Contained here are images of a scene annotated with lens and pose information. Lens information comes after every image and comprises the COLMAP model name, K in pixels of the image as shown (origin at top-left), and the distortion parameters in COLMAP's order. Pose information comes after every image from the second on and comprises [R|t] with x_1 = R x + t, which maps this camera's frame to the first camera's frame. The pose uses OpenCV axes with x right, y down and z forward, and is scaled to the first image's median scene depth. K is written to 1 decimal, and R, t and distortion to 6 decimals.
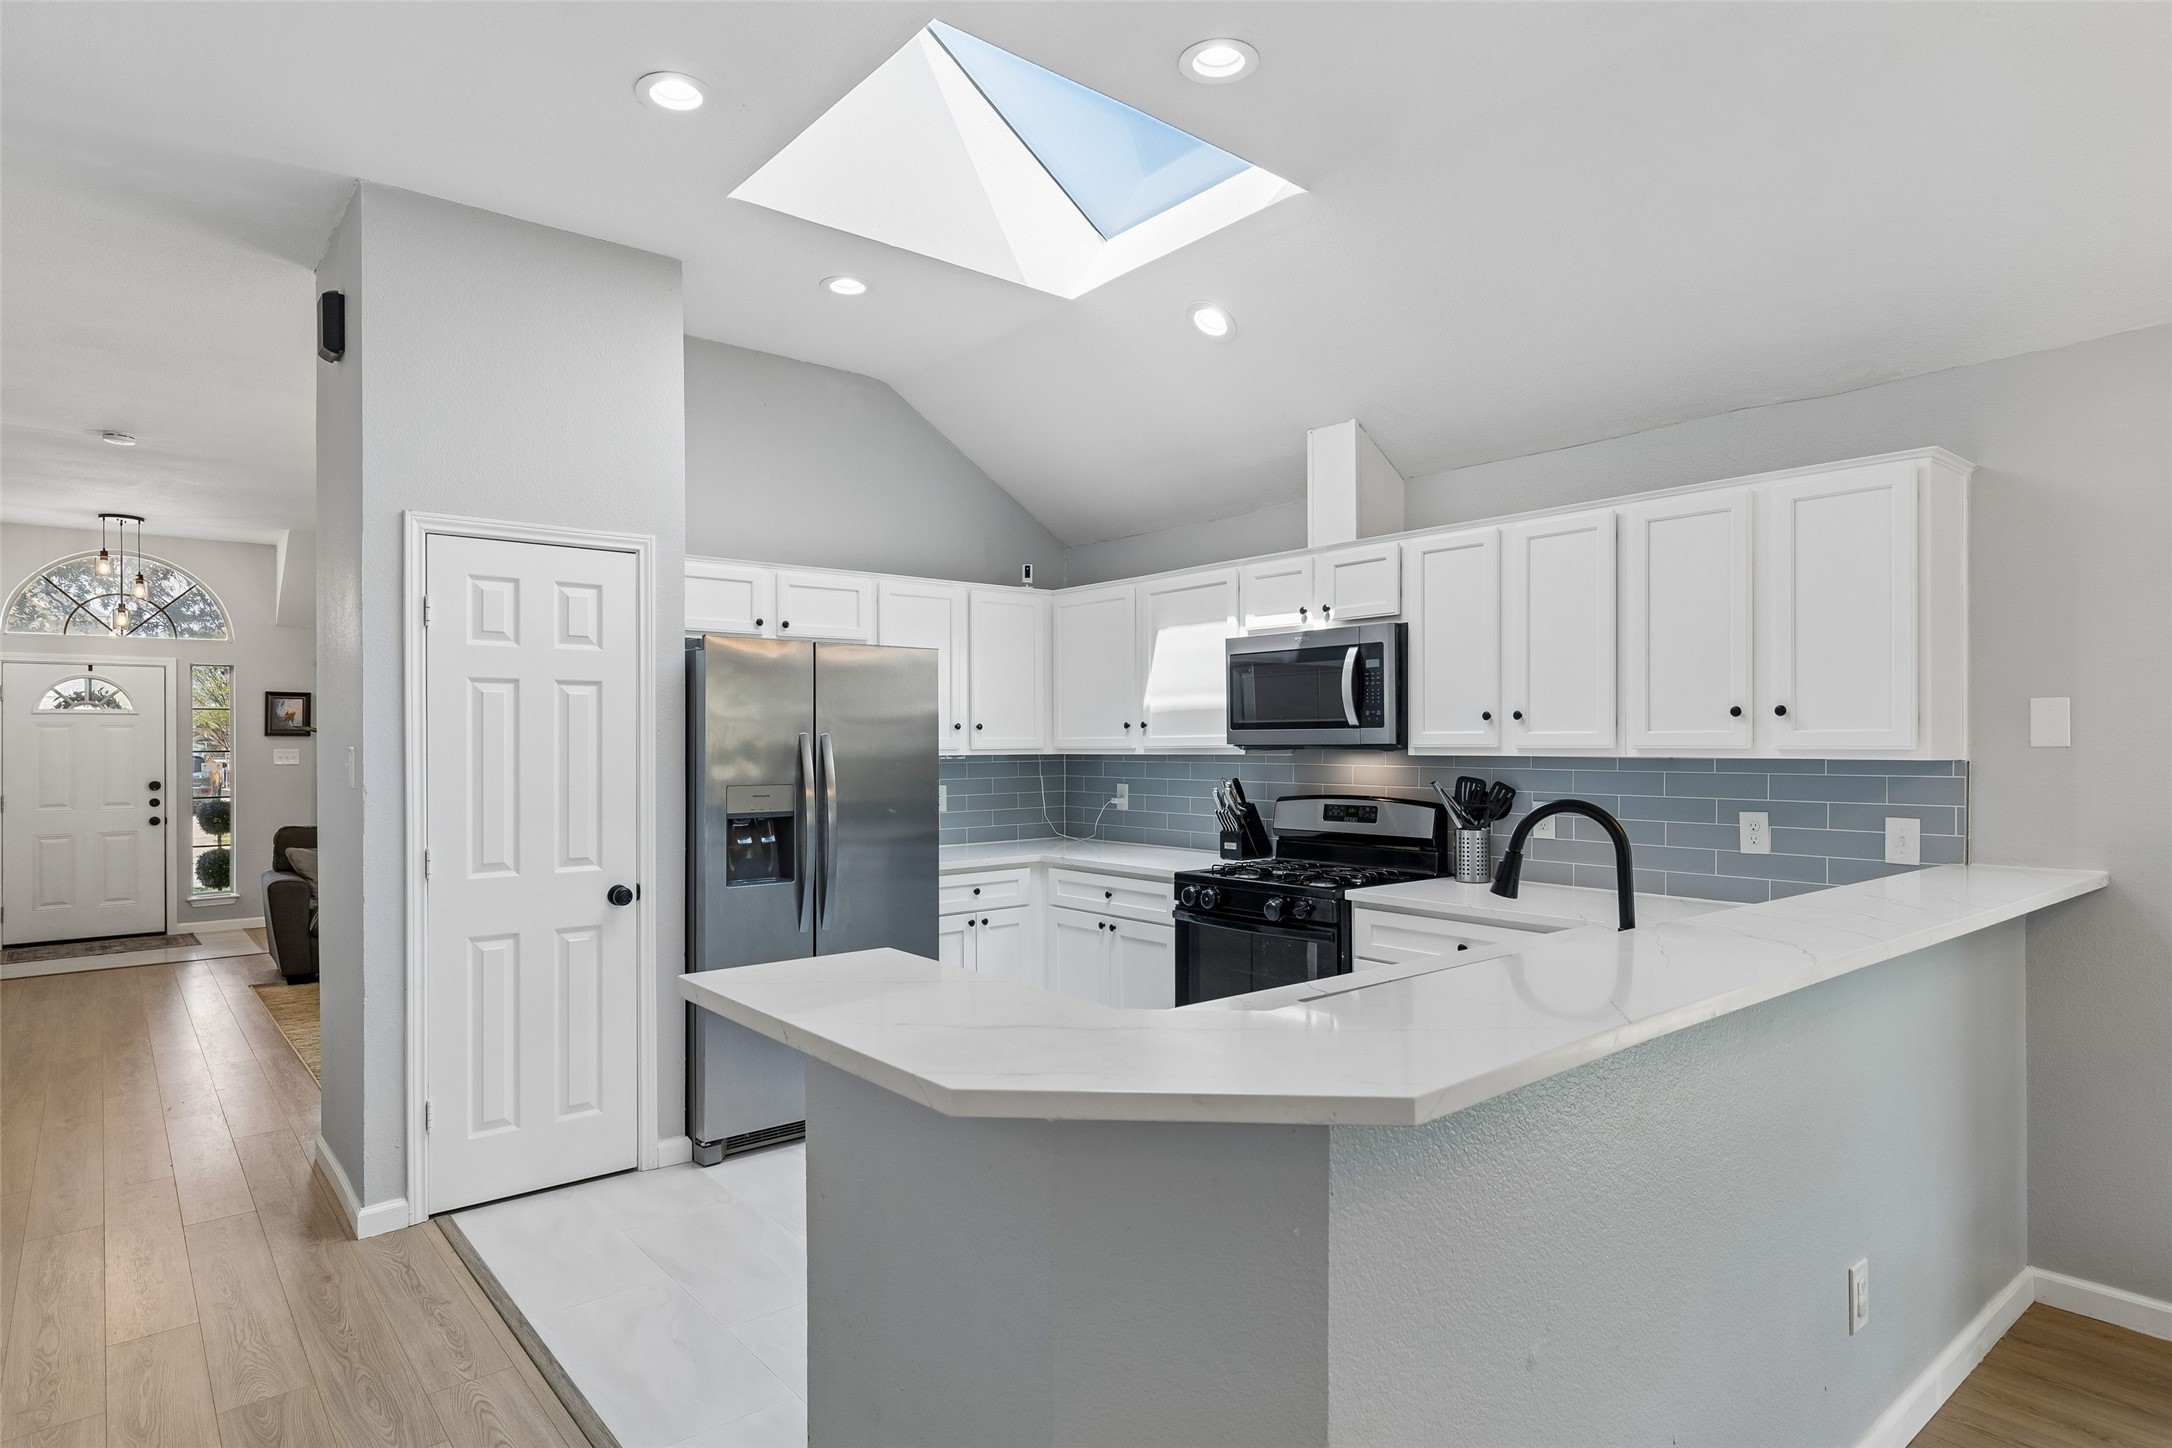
lens RADIAL K [[1194.9, 0, 1105.2], [0, 1194.9, 737.0], [0, 0, 1]] dist [0.001357, -0.001170]
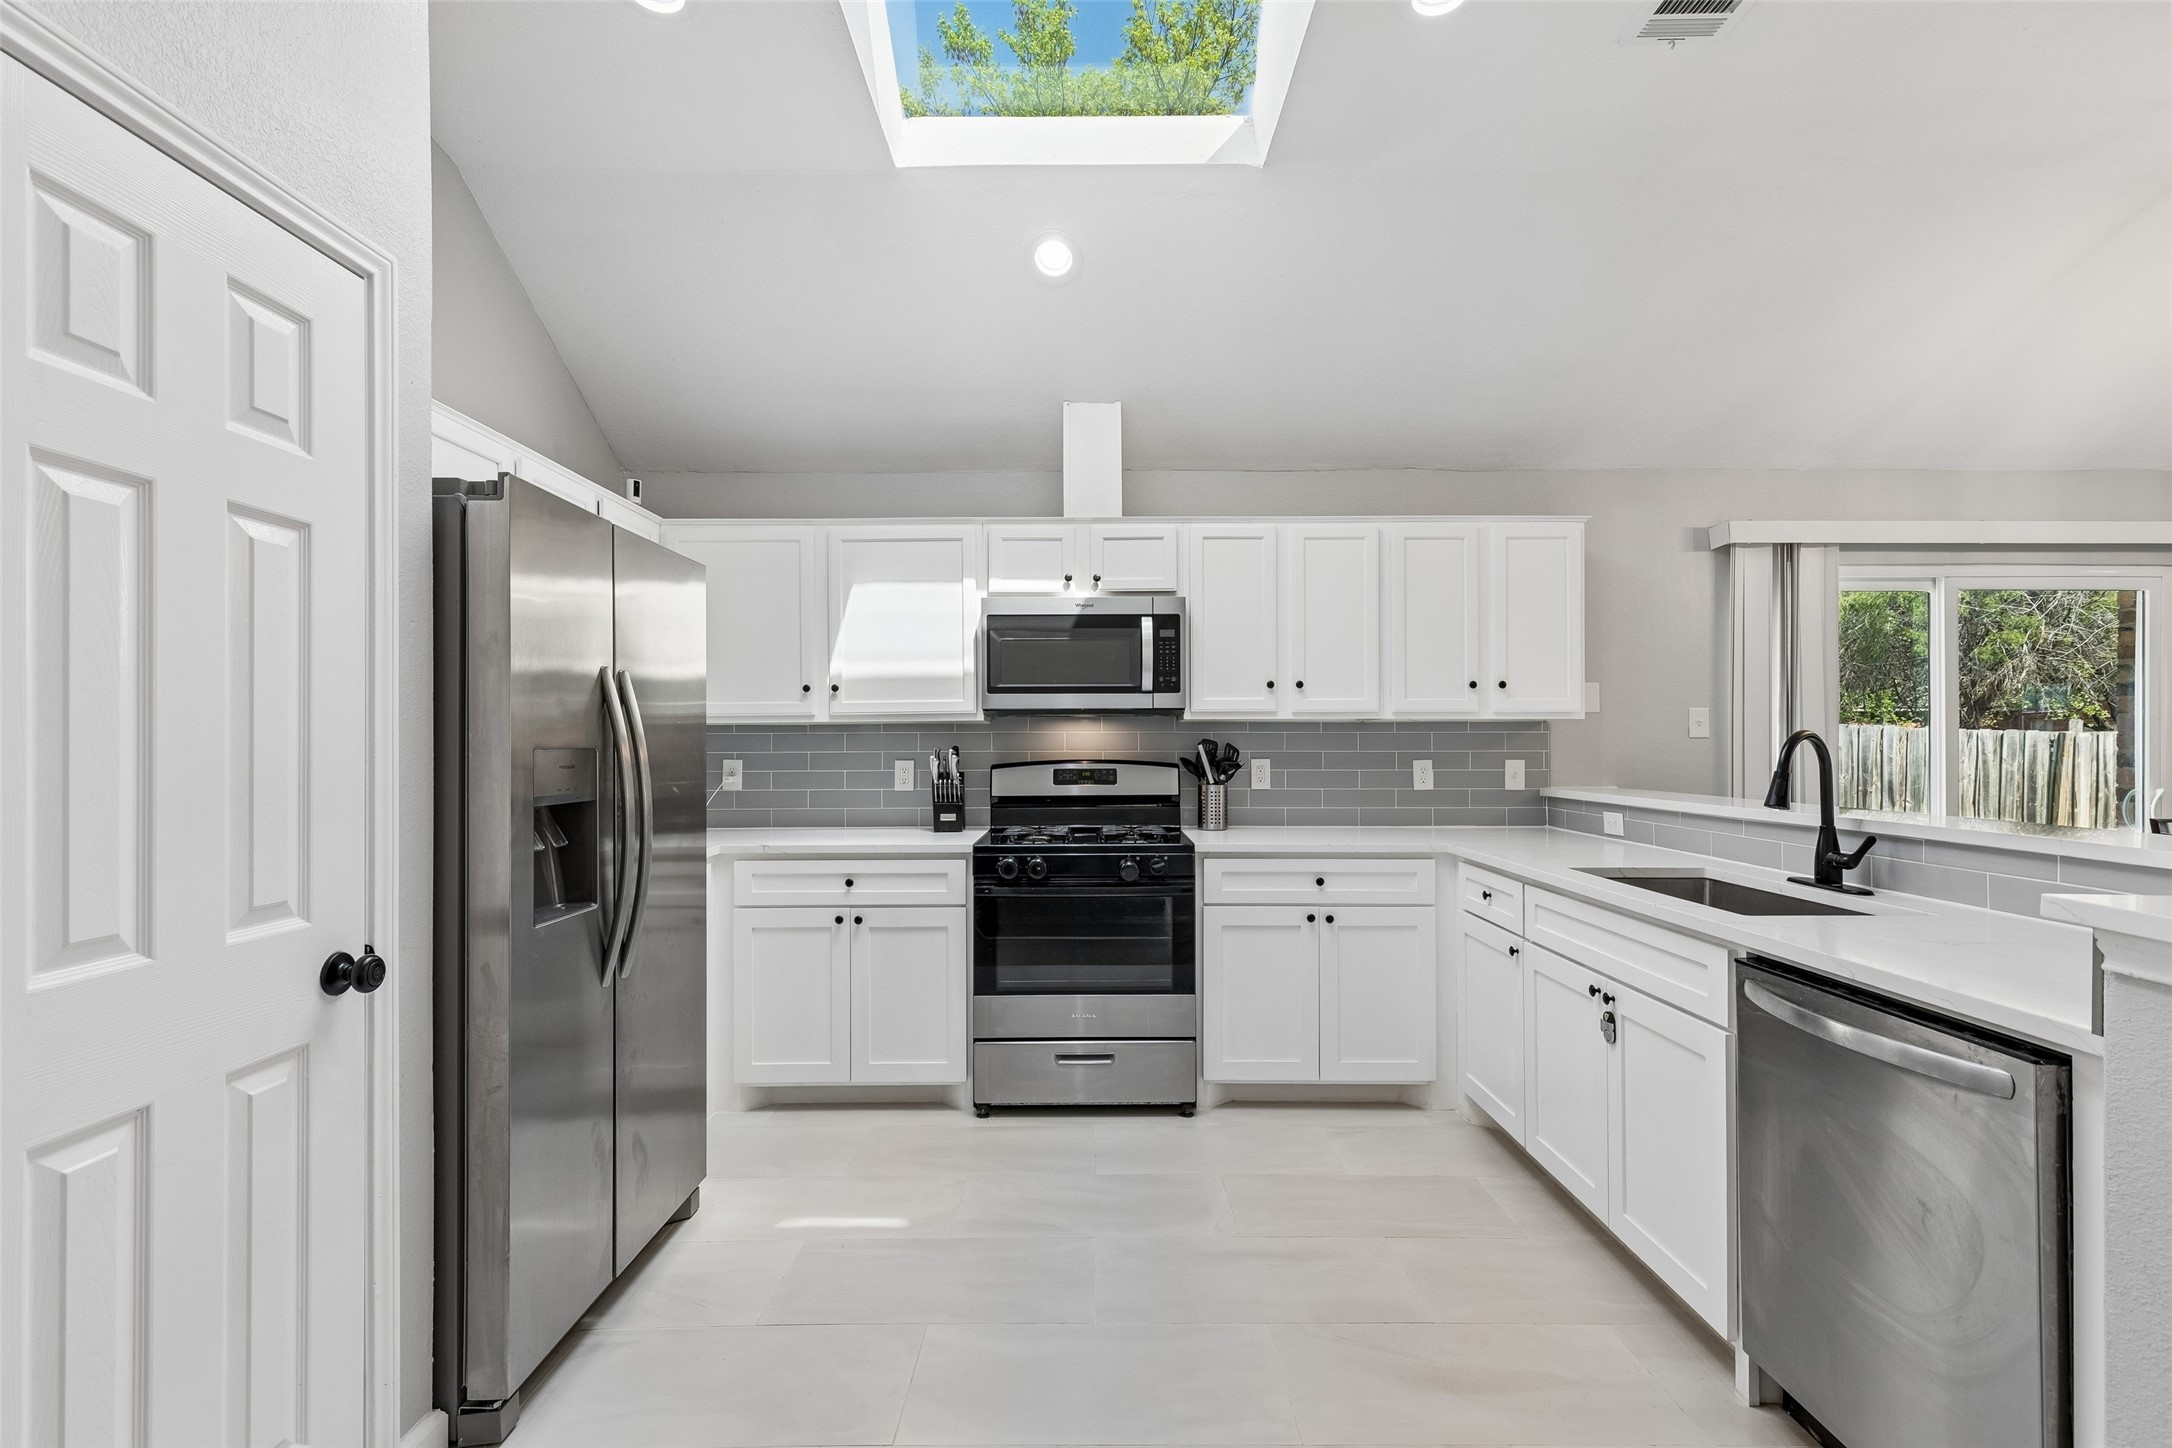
lens RADIAL K [[966.8, 0, 1105.9], [0, 966.8, 747.7], [0, 0, 1]] dist [0.000772, -0.000968]
pose [[0.638149, -0.004190, 0.769902, -0.515988], [-0.000796, 0.999981, 0.006102, 0.038558], [-0.769913, -0.004507, 0.638133, 0.518989]]
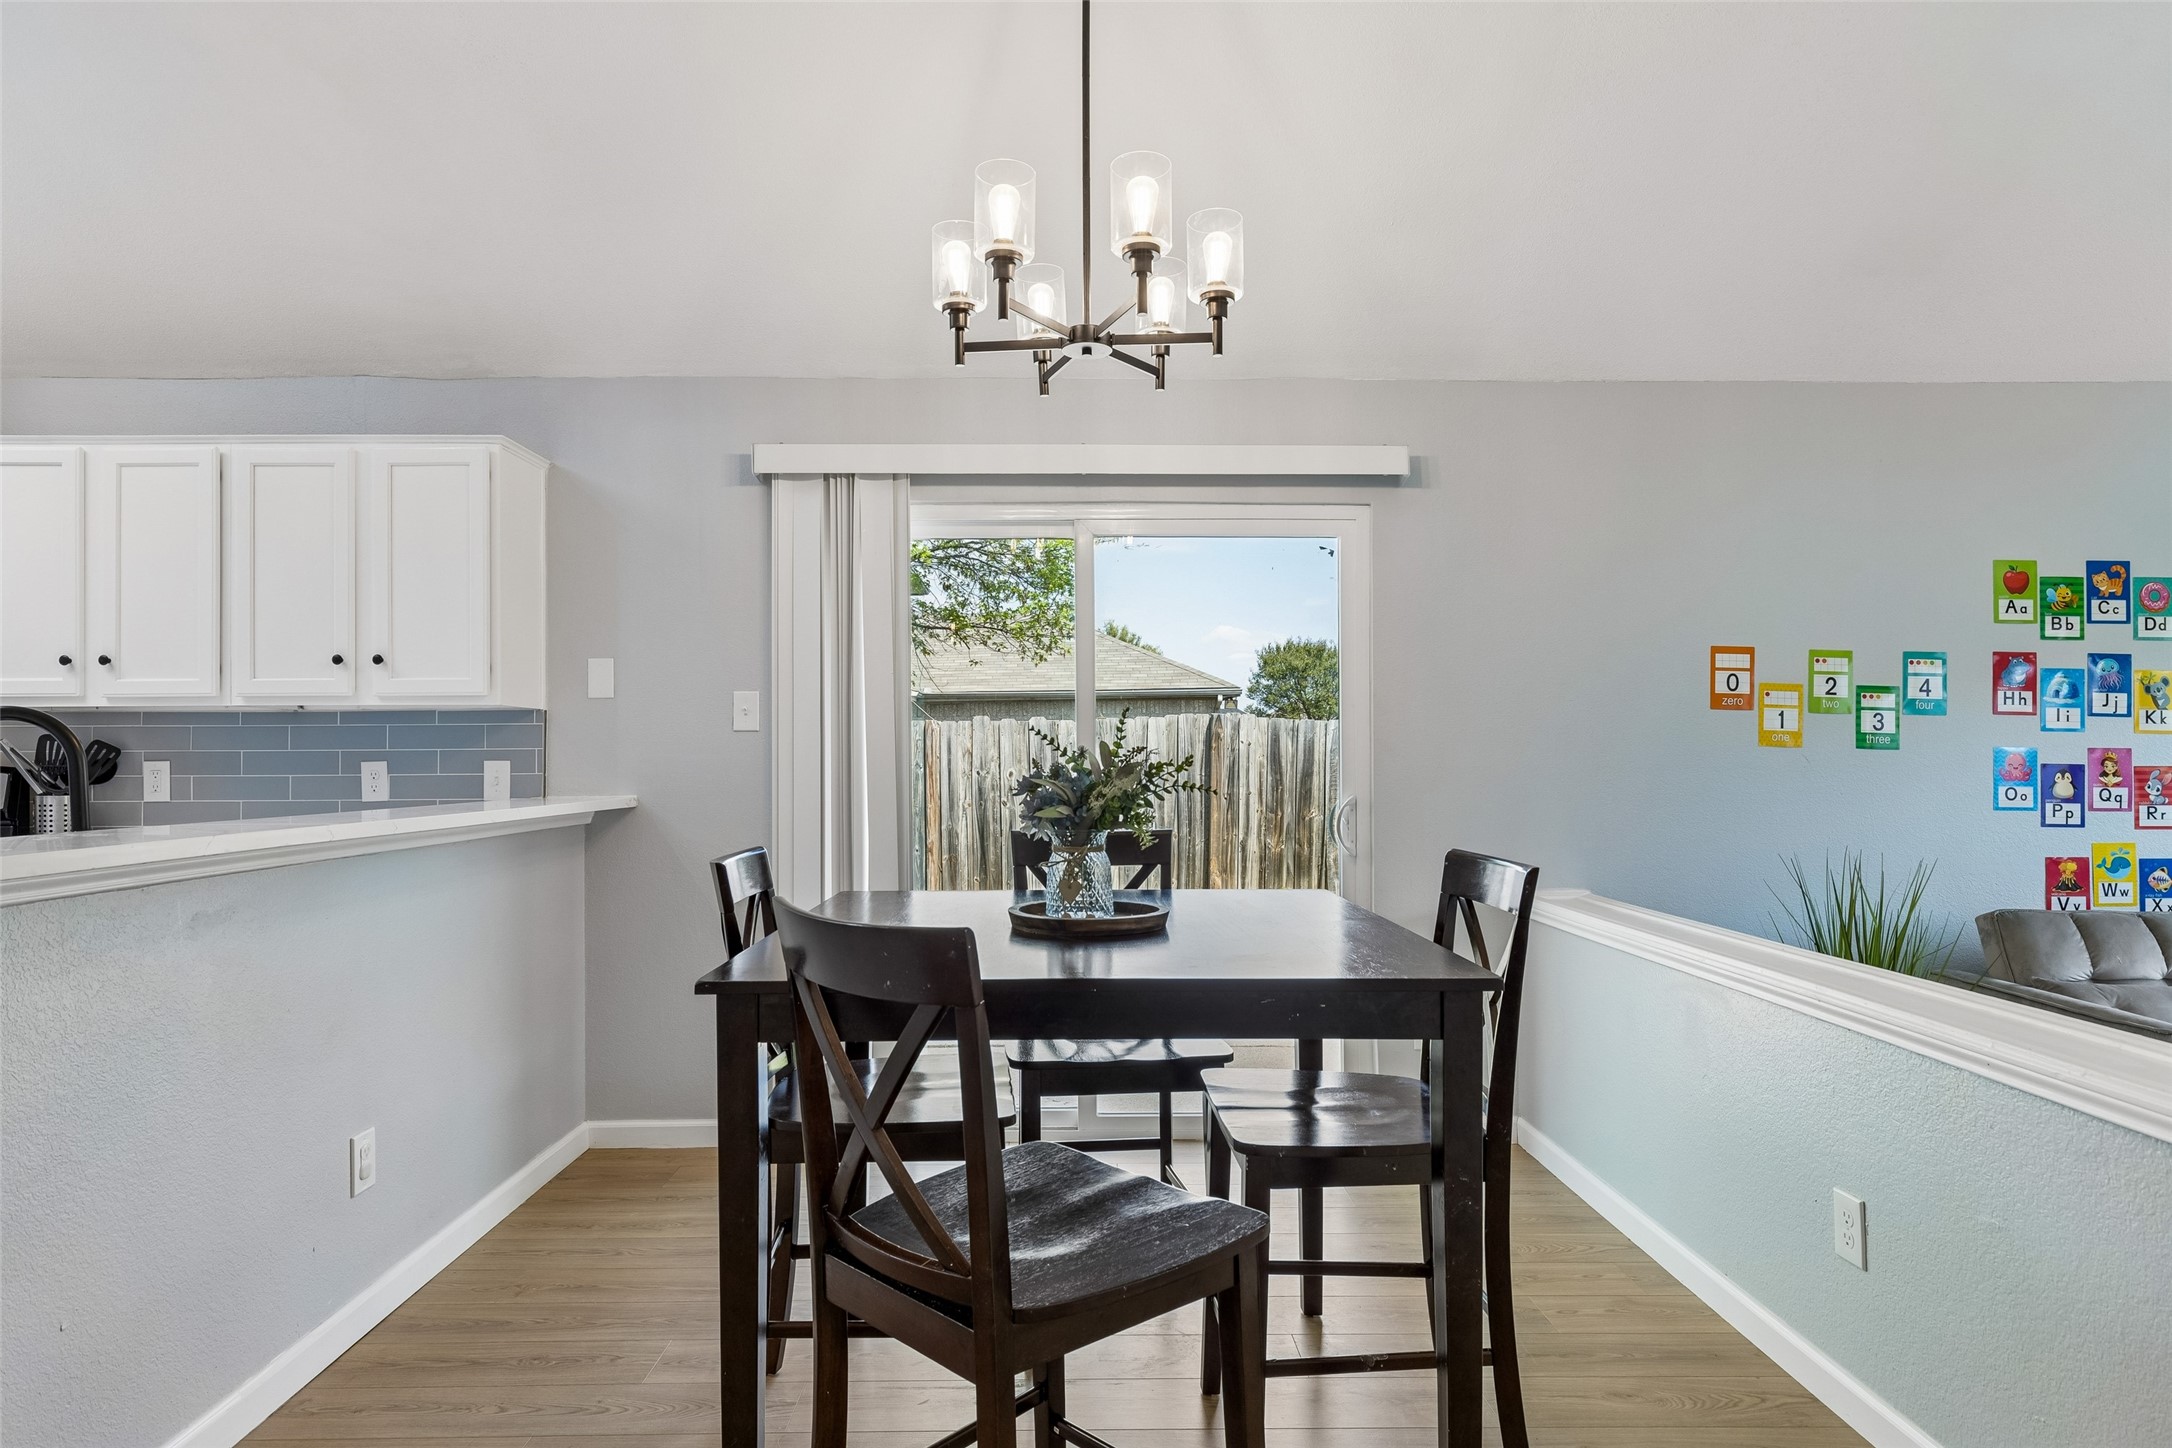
lens RADIAL K [[1194.9, 0, 1066.1], [0, 1194.9, 745.8], [0, 0, 1]] dist [0.001357, -0.001170]
pose [[0.632155, 0.002729, 0.774838, 0.104152], [0.001641, 0.999987, -0.004860, 0.050500], [-0.774841, 0.004344, 0.632142, -0.124180]]
